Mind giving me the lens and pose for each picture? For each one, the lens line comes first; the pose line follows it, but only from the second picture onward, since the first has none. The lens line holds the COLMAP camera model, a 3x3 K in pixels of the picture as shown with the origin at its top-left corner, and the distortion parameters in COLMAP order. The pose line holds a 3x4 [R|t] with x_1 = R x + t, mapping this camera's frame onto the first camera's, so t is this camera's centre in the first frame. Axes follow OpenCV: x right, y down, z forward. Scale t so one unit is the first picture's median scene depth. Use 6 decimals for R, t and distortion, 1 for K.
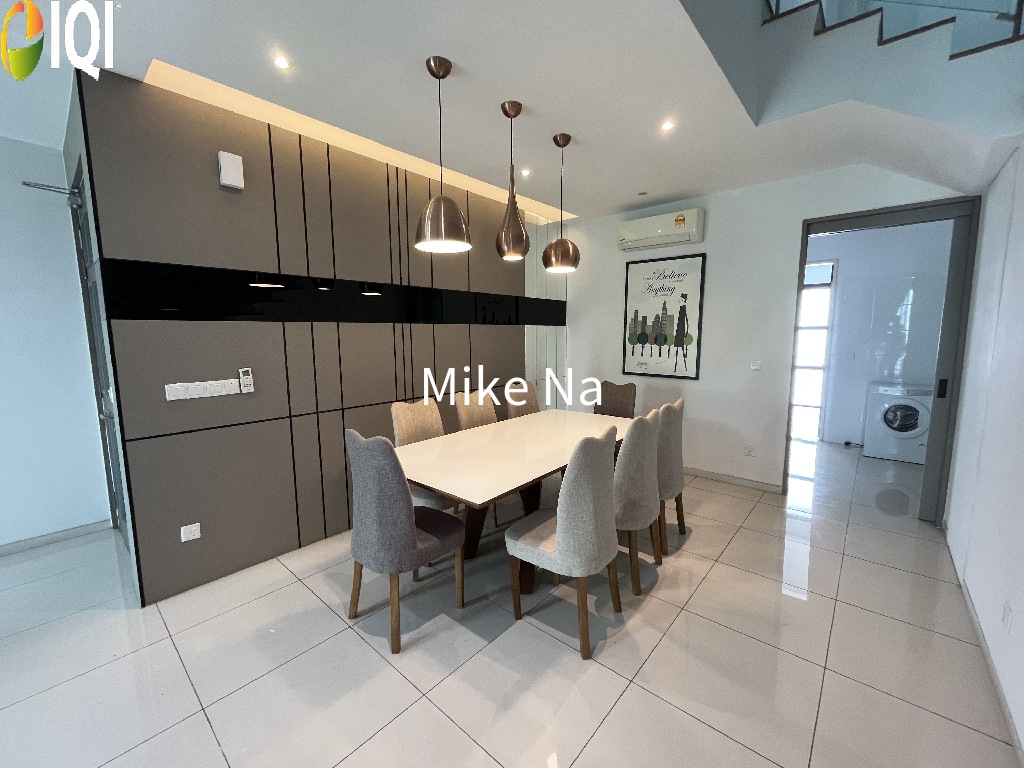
lens RADIAL K [[415.6, 0, 512.3], [0, 415.6, 380.8], [0, 0, 1]] dist [-0.005667, -0.000099]
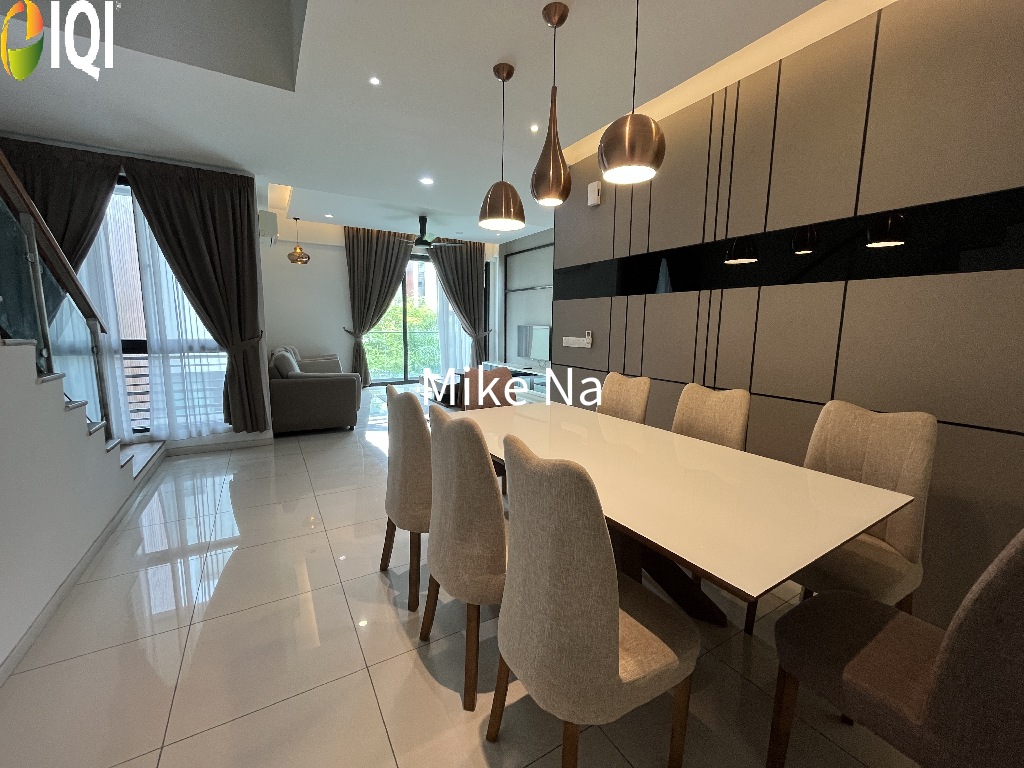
lens RADIAL K [[411.1, 0, 512.0], [0, 411.1, 384.0], [0, 0, 1]] dist [0.000483, 0.000065]
pose [[-0.317796, 0.132460, -0.938861, 0.641760], [-0.127820, 0.975170, 0.180848, -0.058256], [0.939504, 0.177478, -0.292974, 0.934362]]
